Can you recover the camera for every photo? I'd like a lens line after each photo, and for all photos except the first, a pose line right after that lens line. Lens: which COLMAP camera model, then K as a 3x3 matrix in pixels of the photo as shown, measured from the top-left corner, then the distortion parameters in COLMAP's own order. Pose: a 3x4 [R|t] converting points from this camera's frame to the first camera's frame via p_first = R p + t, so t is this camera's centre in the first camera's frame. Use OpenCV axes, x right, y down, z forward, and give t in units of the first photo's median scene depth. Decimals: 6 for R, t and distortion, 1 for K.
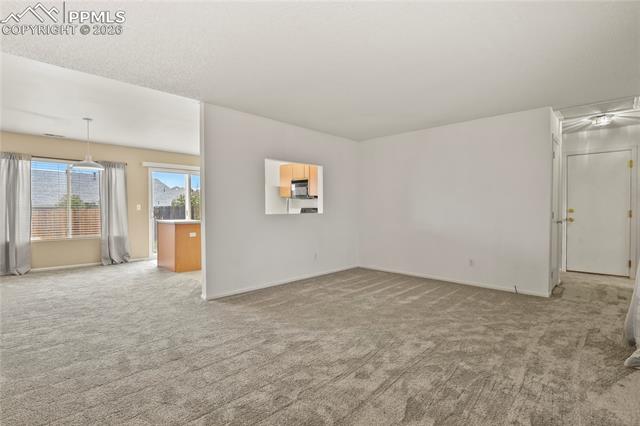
lens RADIAL K [[310.4, 0, 322.6], [0, 310.4, 213.4], [0, 0, 1]] dist [-0.007948, -0.003913]
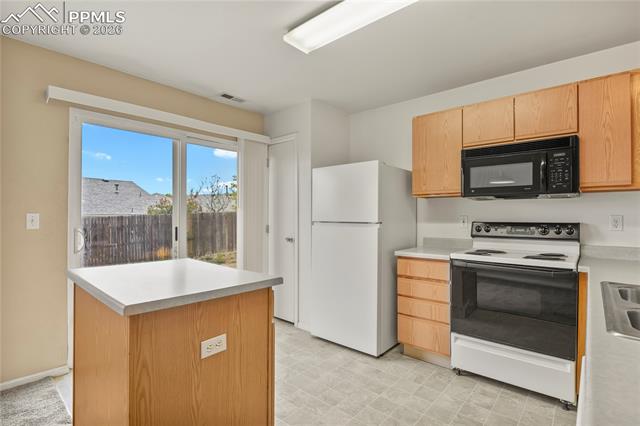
lens RADIAL K [[310.4, 0, 324.9], [0, 310.4, 213.5], [0, 0, 1]] dist [-0.007948, -0.003913]
pose [[0.998398, 0.000622, 0.056583, -0.337208], [0.000810, 0.999680, -0.025274, -0.022063], [-0.056580, 0.025279, 0.998078, 0.734367]]
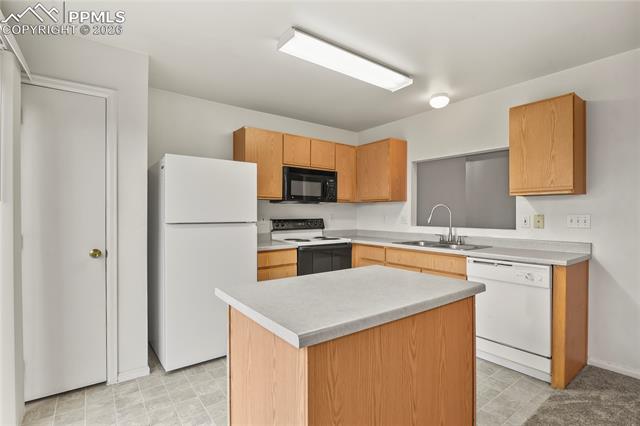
lens RADIAL K [[310.4, 0, 323.9], [0, 310.4, 212.9], [0, 0, 1]] dist [-0.007948, -0.003913]
pose [[0.148253, 0.001043, 0.988949, -0.691268], [0.016881, 0.999851, -0.003585, -0.030357], [-0.988805, 0.017226, 0.148214, 1.000172]]
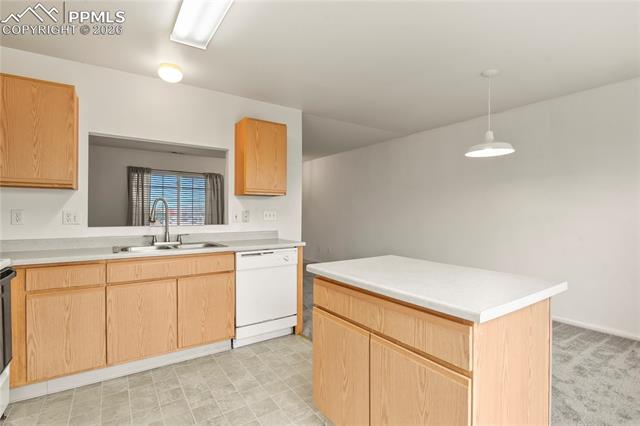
lens RADIAL K [[310.4, 0, 323.4], [0, 310.4, 214.3], [0, 0, 1]] dist [-0.007948, -0.003913]
pose [[-0.981217, -0.004974, 0.192842, -0.428719], [-0.000906, 0.999775, 0.021177, -0.029997], [-0.192904, 0.020604, -0.981001, 1.282561]]
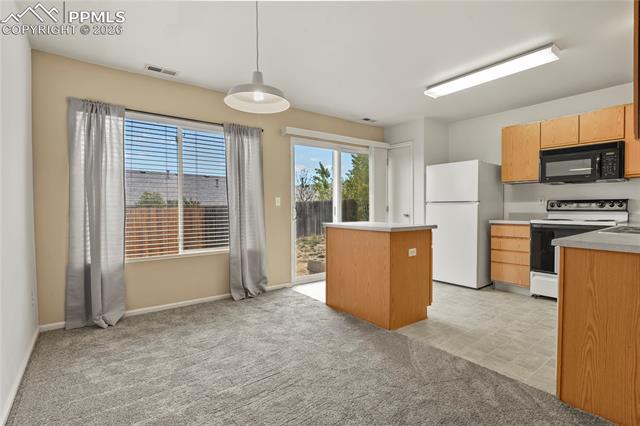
lens RADIAL K [[310.4, 0, 323.9], [0, 310.4, 213.0], [0, 0, 1]] dist [-0.007948, -0.003913]
pose [[0.988858, -0.004775, -0.148785, -0.467118], [0.005417, 0.999978, 0.003911, 0.001222], [0.148763, -0.004673, 0.988862, 0.457646]]
